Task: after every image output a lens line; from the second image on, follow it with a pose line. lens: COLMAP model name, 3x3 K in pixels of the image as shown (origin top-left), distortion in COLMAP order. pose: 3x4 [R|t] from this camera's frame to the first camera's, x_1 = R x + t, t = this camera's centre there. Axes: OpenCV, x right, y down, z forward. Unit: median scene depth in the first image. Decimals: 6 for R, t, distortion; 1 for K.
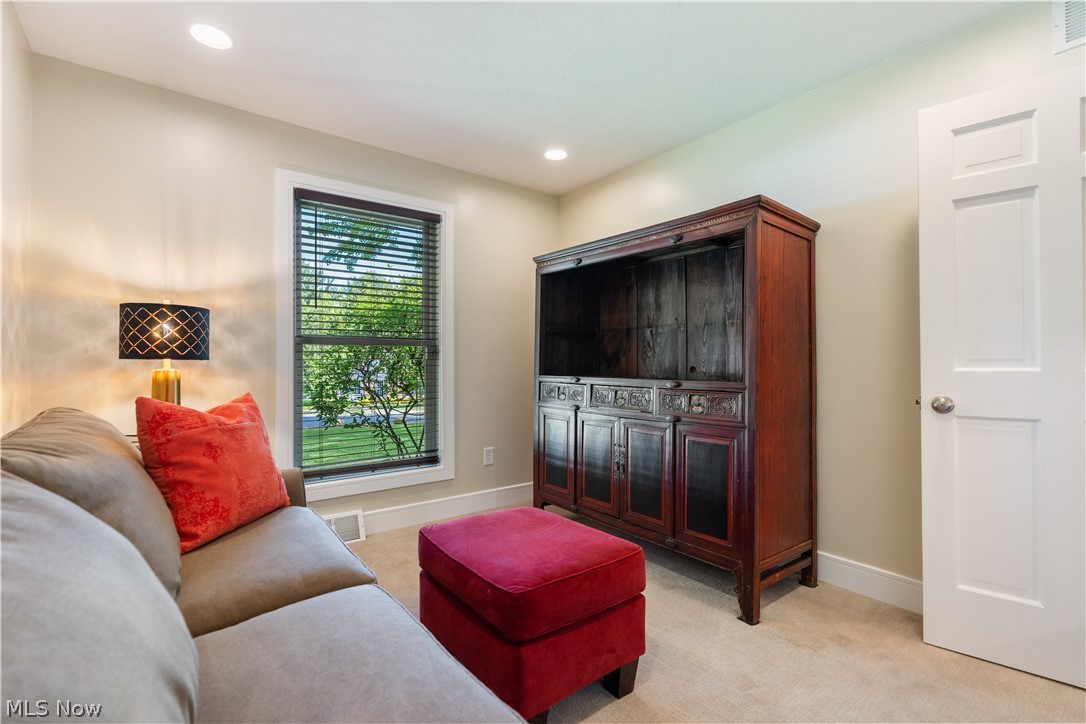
lens RADIAL K [[486.0, 0, 538.3], [0, 486.0, 360.3], [0, 0, 1]] dist [-0.001934, 0.000039]
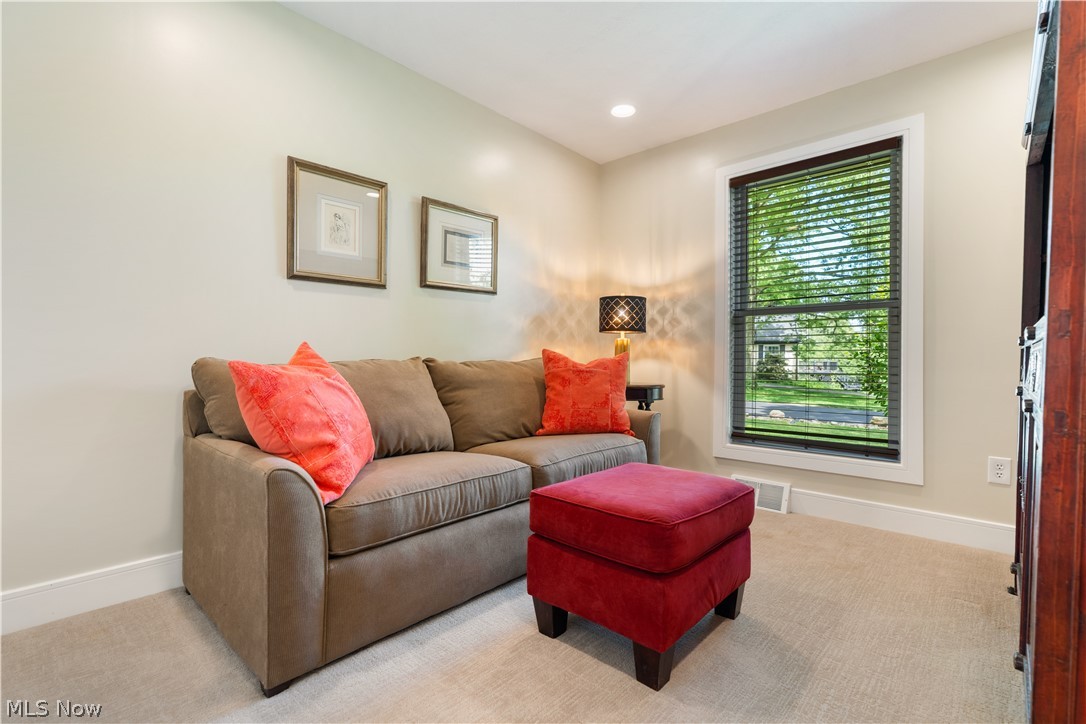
lens RADIAL K [[486.0, 0, 538.3], [0, 486.0, 360.3], [0, 0, 1]] dist [-0.001934, 0.000039]
pose [[0.195415, 0.011977, -0.980648, 0.677325], [-0.002469, 0.999928, 0.011721, 0.069613], [0.980718, 0.000131, 0.195430, 0.438959]]
